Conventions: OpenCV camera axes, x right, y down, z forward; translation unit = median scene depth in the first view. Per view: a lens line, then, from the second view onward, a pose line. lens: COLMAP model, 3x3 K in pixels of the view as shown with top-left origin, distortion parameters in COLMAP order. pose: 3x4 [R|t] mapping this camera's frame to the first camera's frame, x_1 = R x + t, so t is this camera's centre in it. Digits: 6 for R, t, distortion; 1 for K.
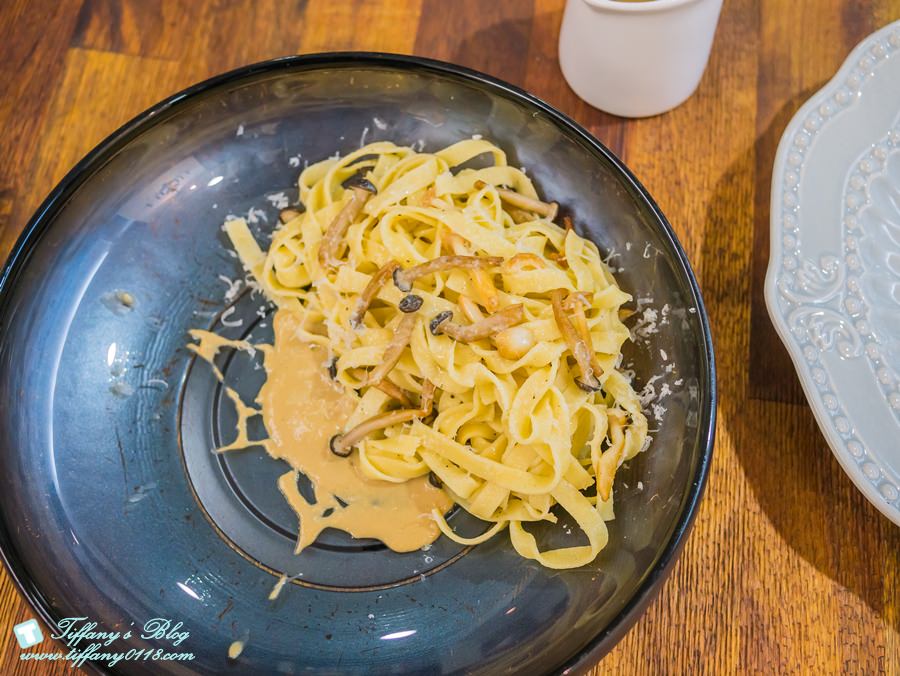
lens RADIAL K [[1046.6, 0, 450.0], [0, 1046.6, 338.0], [0, 0, 1]] dist [-0.010437, 0.018931]
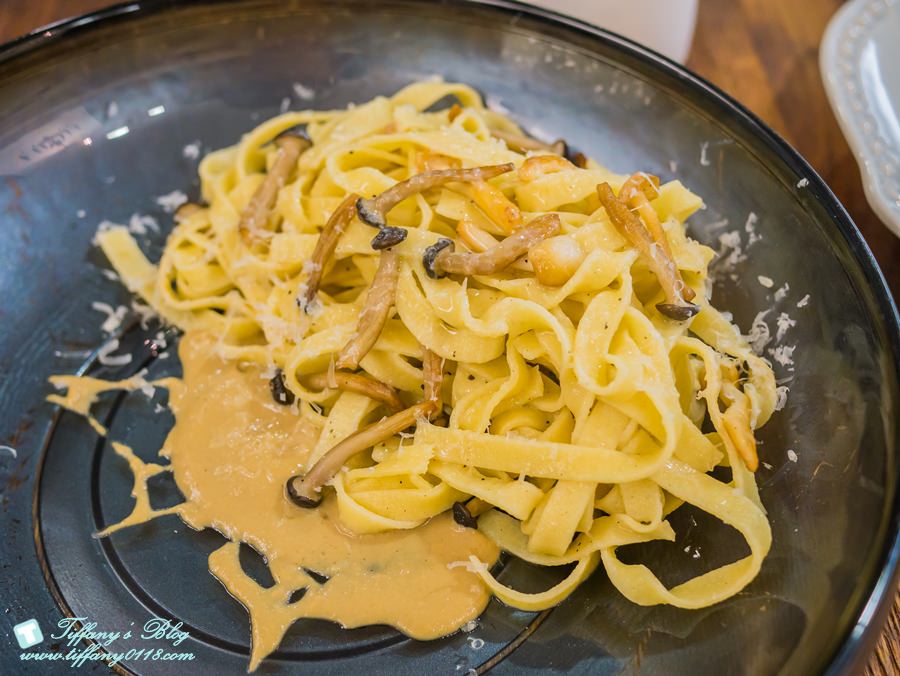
lens RADIAL K [[1046.6, 0, 450.0], [0, 1046.6, 338.0], [0, 0, 1]] dist [-0.010437, 0.018931]
pose [[0.984807, -0.126436, 0.119034, -0.082159], [0.157920, 0.937174, -0.311071, 0.226098], [-0.072225, 0.325143, 0.942903, 0.379861]]
